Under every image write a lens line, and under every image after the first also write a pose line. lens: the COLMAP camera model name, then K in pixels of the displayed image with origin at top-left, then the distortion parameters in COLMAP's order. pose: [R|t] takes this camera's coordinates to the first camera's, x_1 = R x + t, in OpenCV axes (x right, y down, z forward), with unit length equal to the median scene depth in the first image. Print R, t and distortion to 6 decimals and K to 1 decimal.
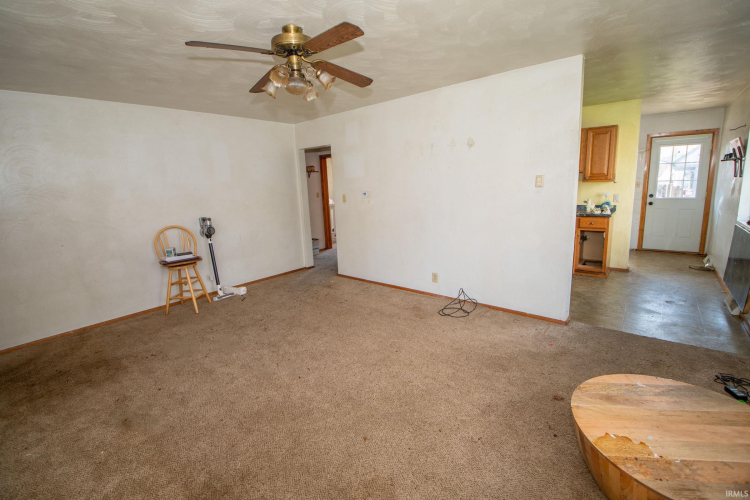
lens RADIAL K [[330.9, 0, 359.1], [0, 330.9, 246.6], [0, 0, 1]] dist [-0.003076, -0.014452]
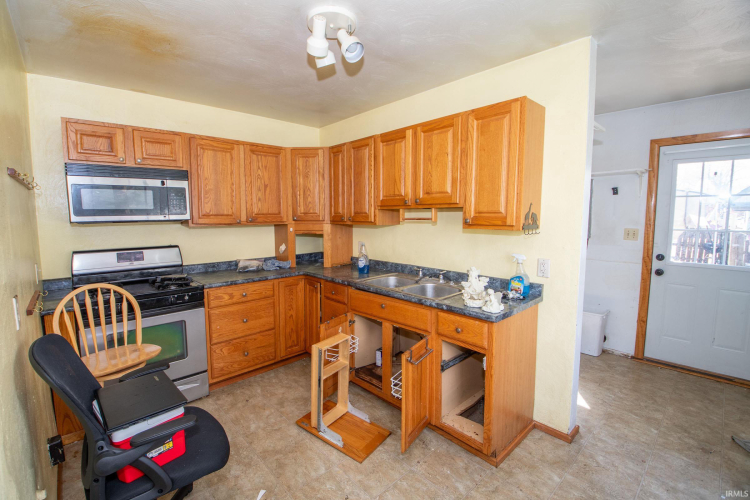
lens RADIAL K [[330.9, 0, 359.1], [0, 330.9, 246.6], [0, 0, 1]] dist [-0.003076, -0.014452]
pose [[0.990743, 0.051784, -0.125489, 0.489709], [-0.060911, 0.995684, -0.070019, -0.107869], [0.121321, 0.077014, 0.989621, 0.434927]]
